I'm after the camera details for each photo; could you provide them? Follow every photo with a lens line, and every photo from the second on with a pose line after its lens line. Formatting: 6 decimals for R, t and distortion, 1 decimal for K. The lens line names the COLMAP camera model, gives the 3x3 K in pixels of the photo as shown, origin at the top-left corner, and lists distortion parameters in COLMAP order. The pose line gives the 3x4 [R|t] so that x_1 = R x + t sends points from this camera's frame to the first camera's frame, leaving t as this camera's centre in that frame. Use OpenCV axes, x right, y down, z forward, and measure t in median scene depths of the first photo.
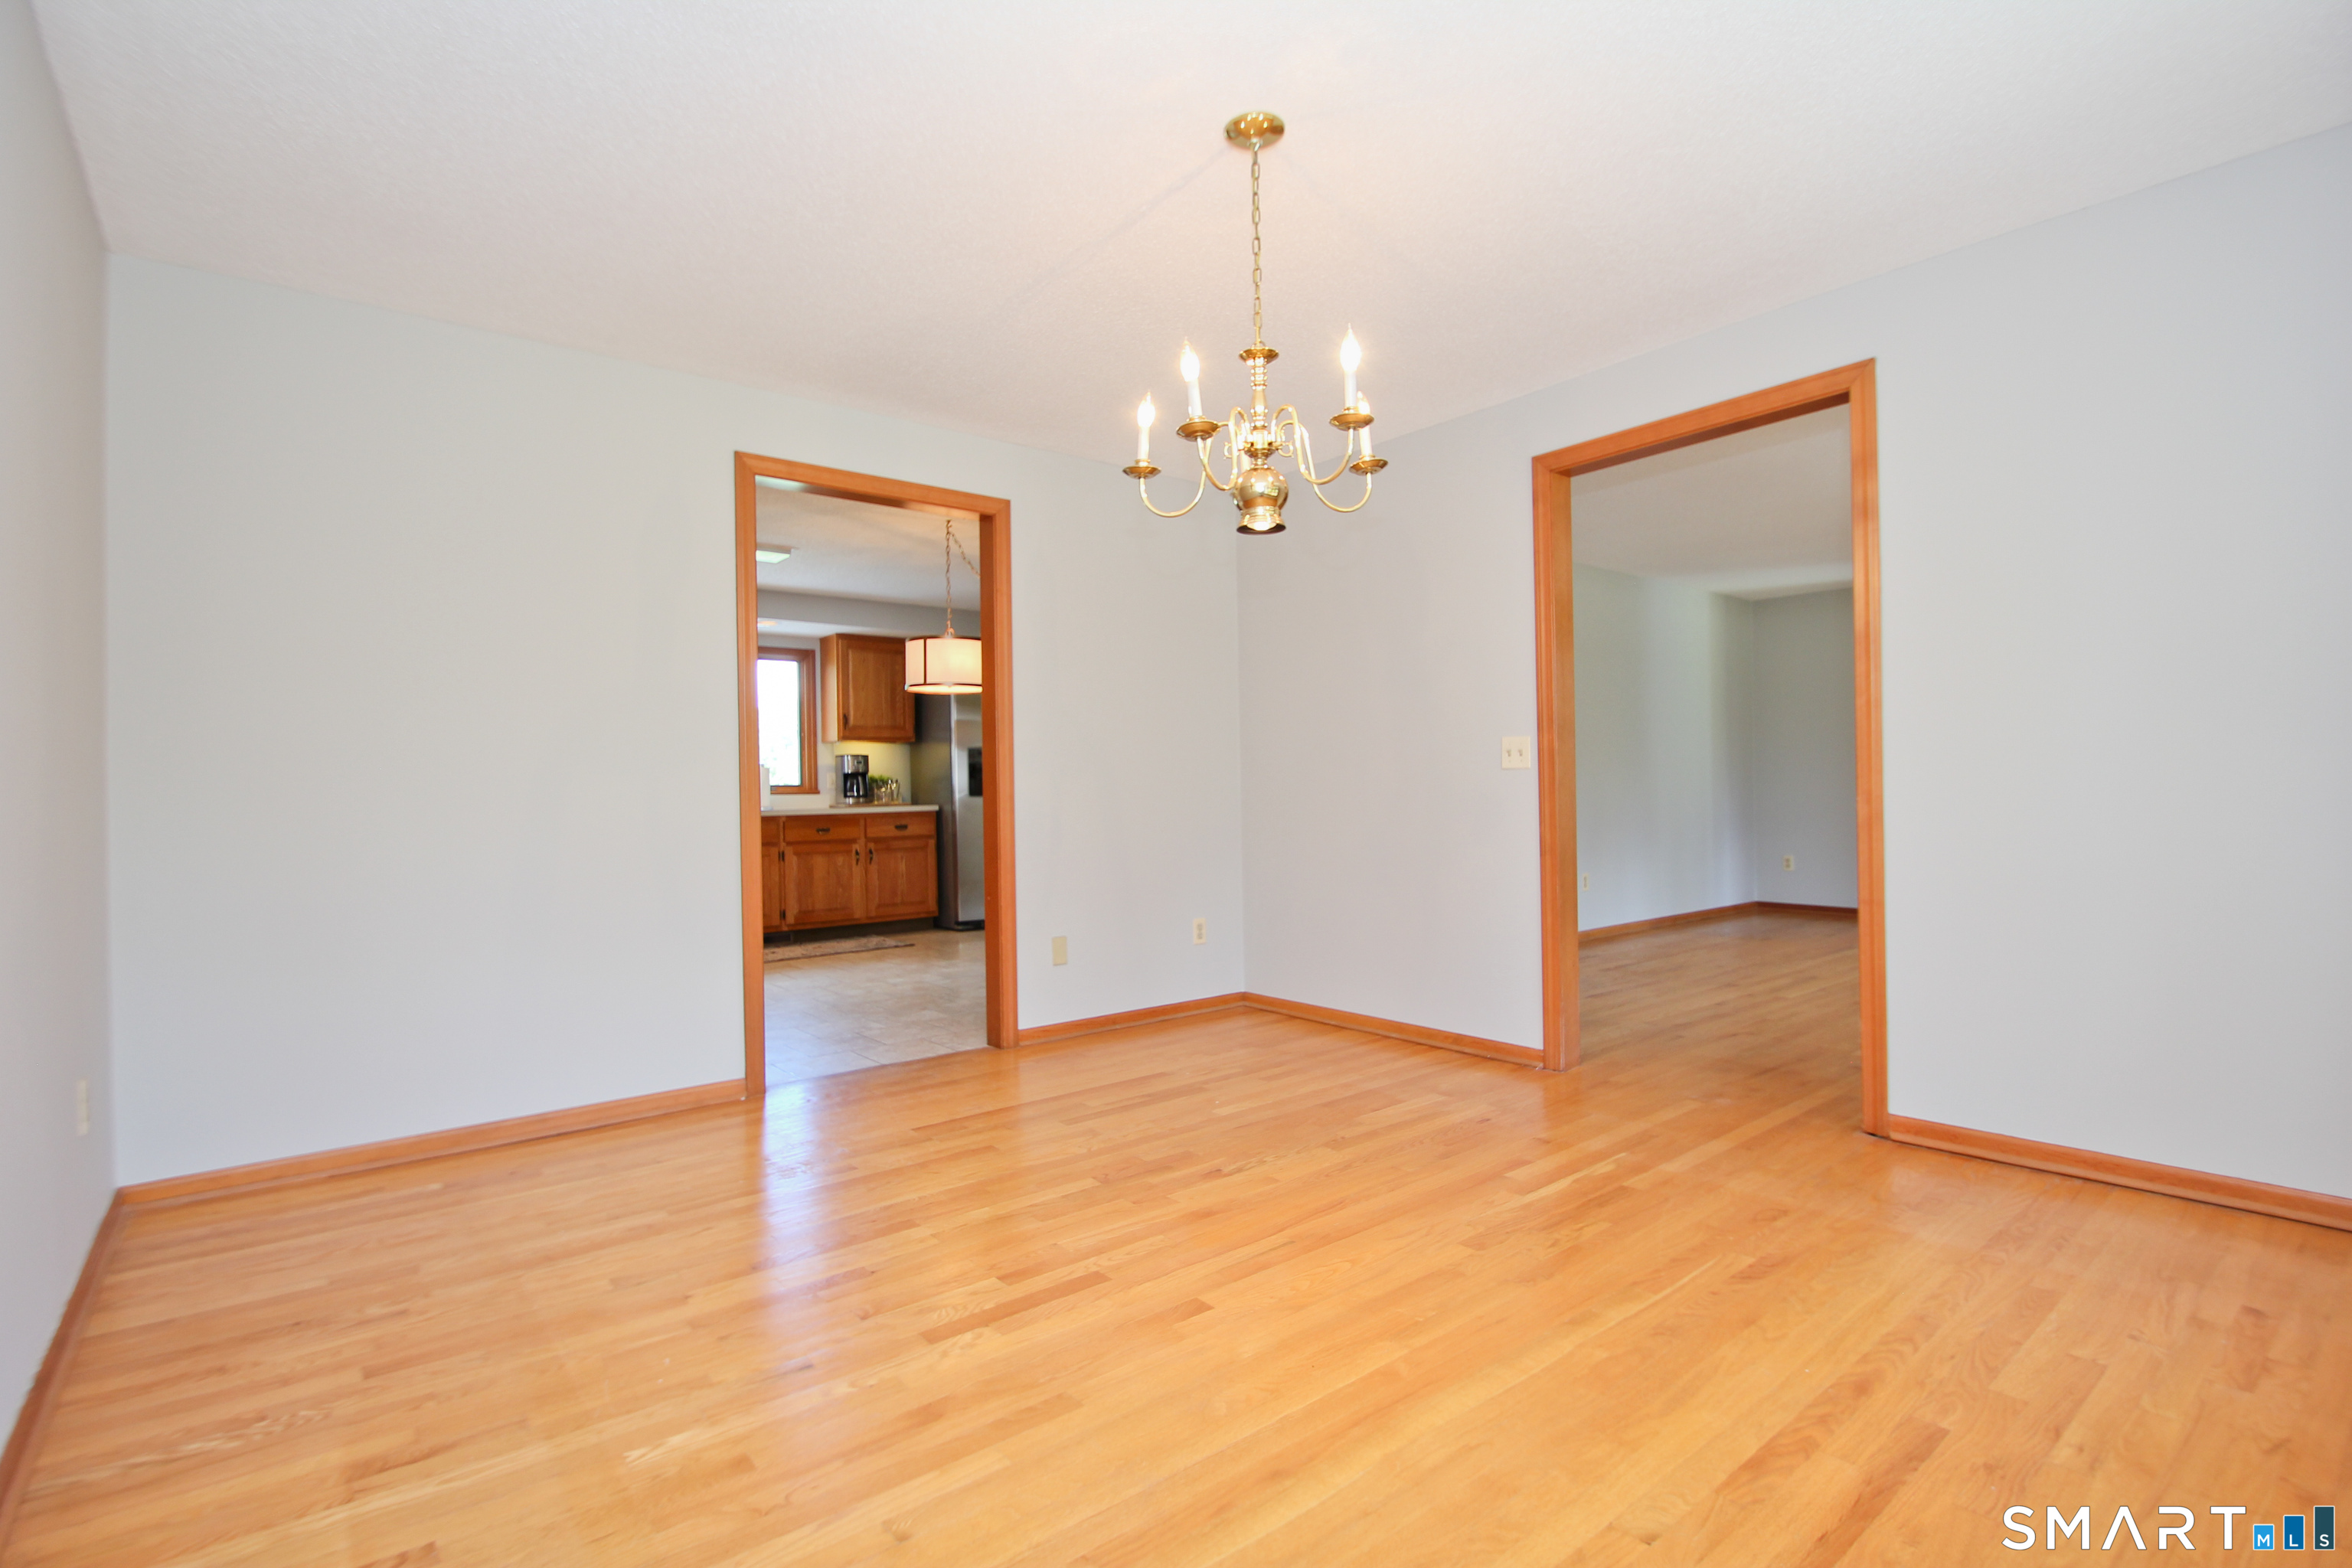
lens RADIAL K [[1090.4, 0, 1171.2], [0, 1090.4, 792.7], [0, 0, 1]] dist [0.008031, -0.012747]
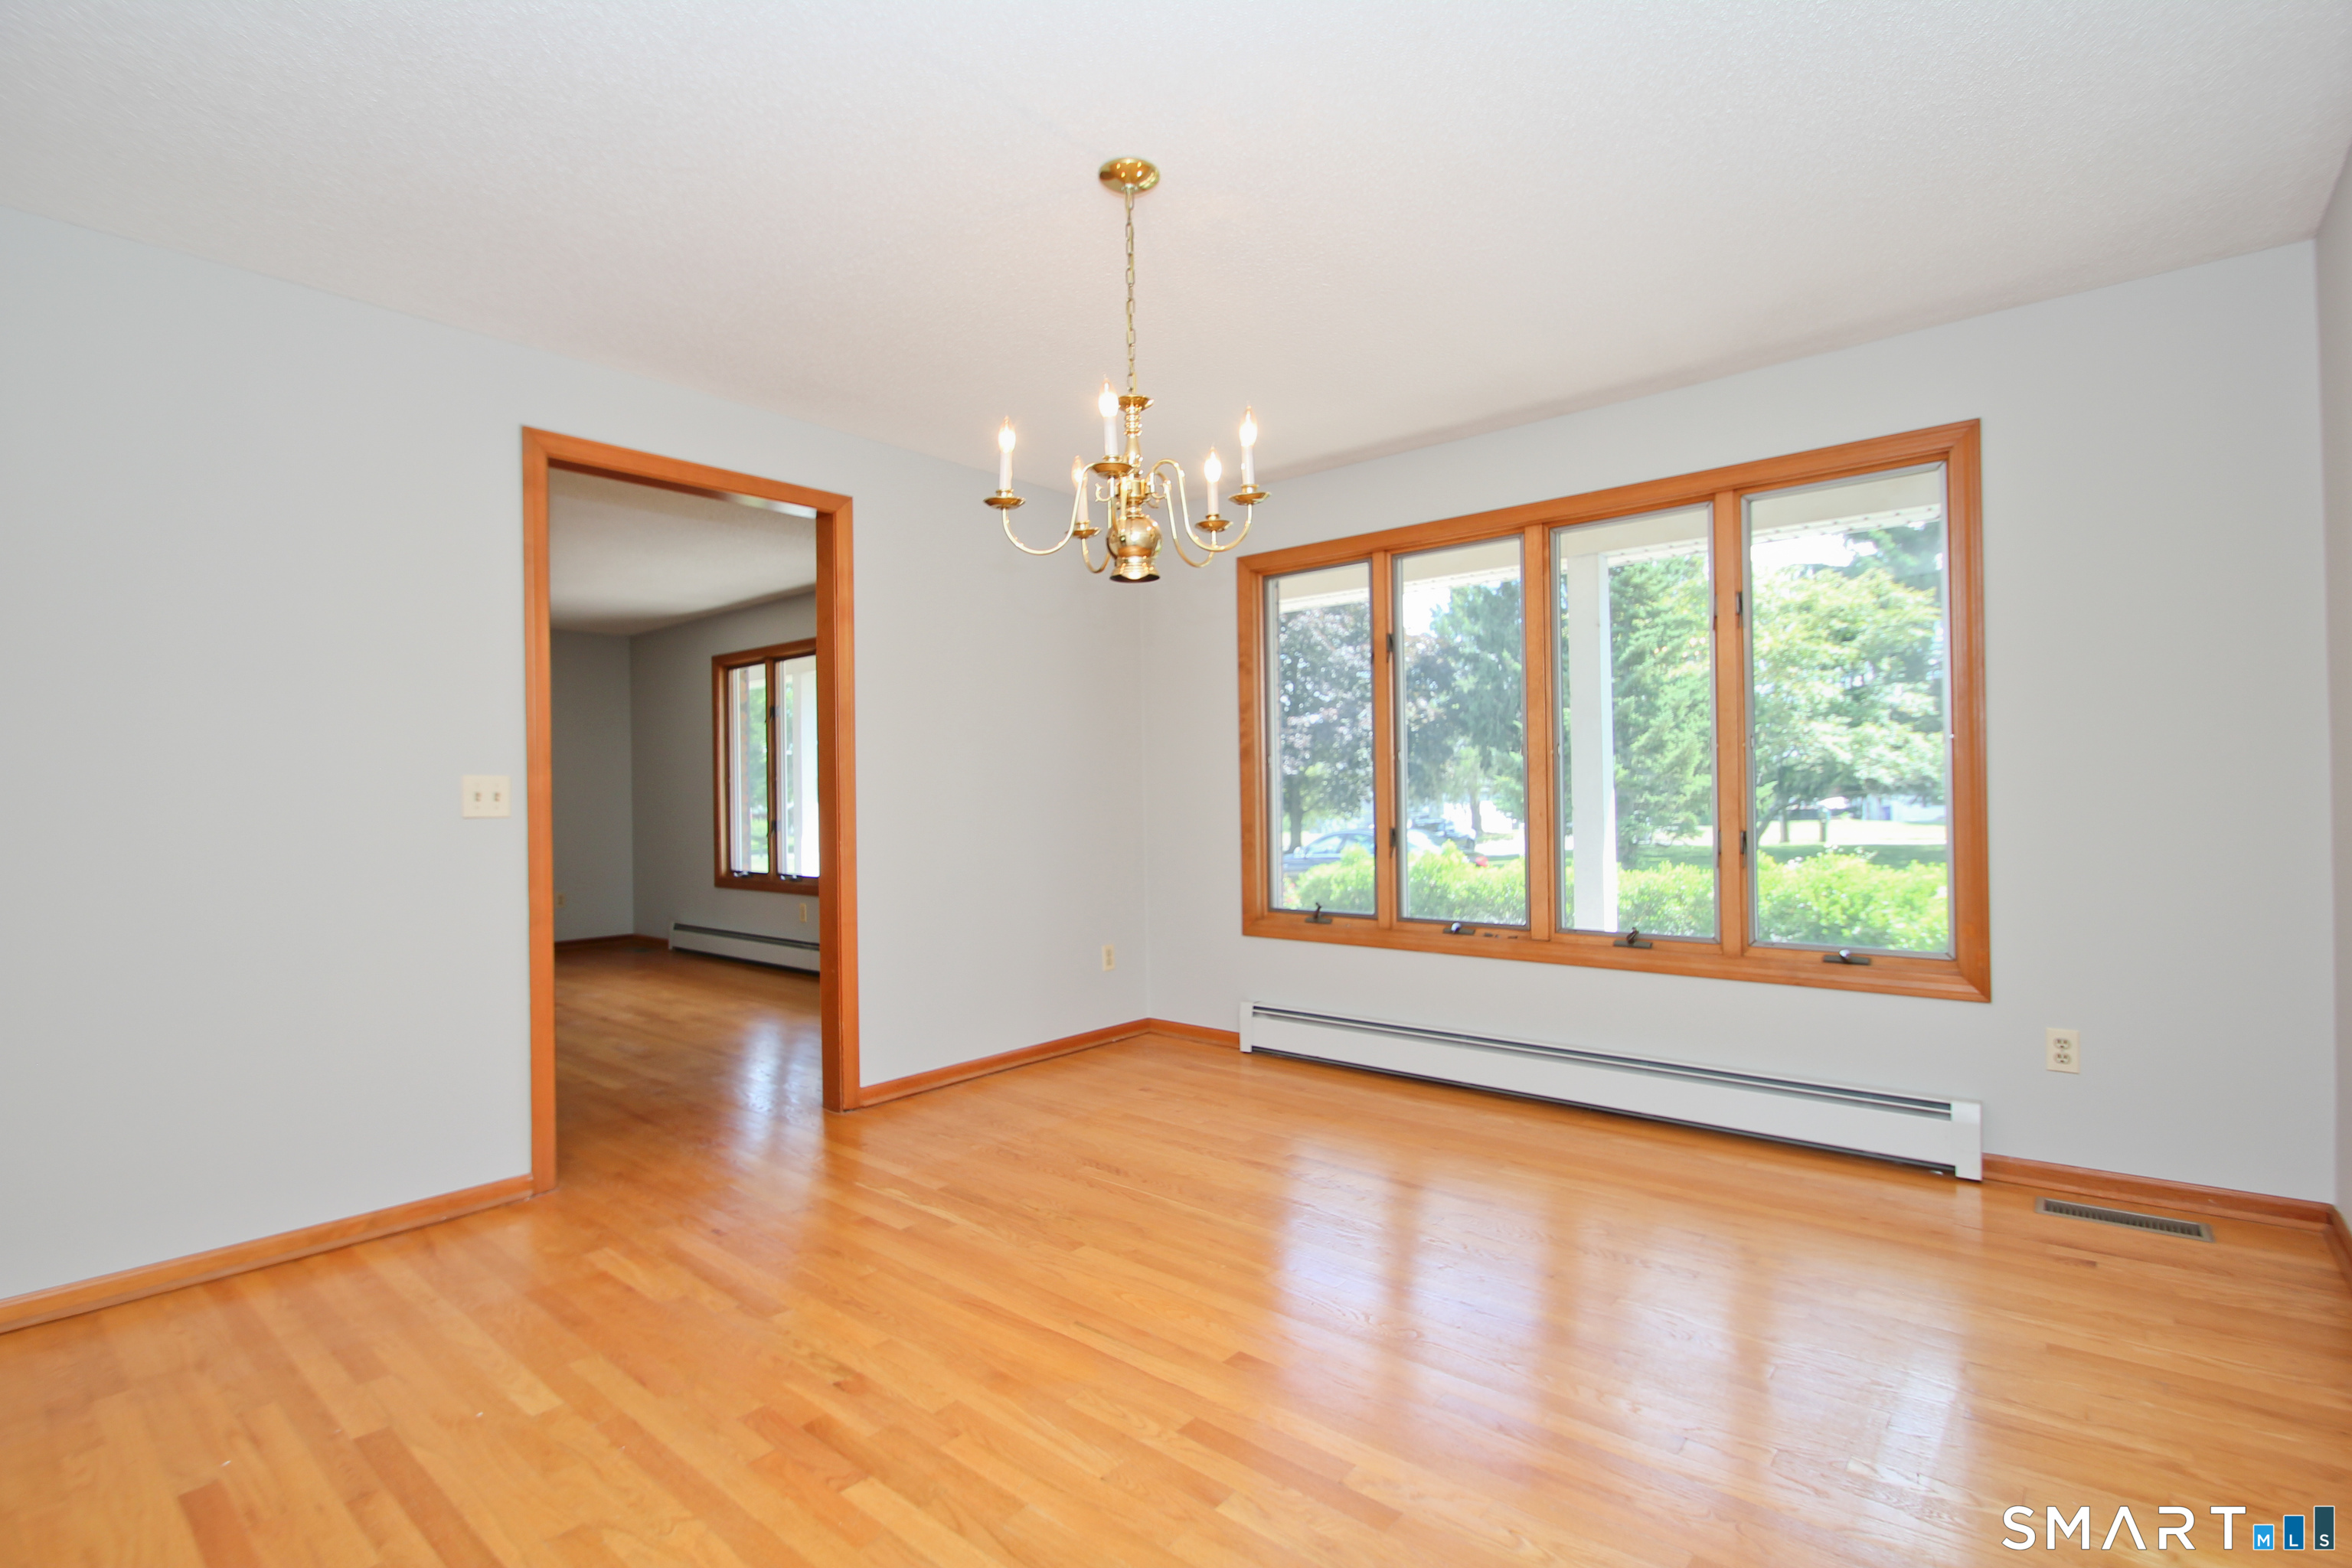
lens RADIAL K [[1090.4, 0, 1171.2], [0, 1090.4, 792.7], [0, 0, 1]] dist [0.008031, -0.012747]
pose [[-0.183678, 0.022654, 0.982725, -0.731662], [0.017998, 0.999644, -0.019680, -0.022560], [-0.982822, 0.014072, -0.184021, 0.946667]]
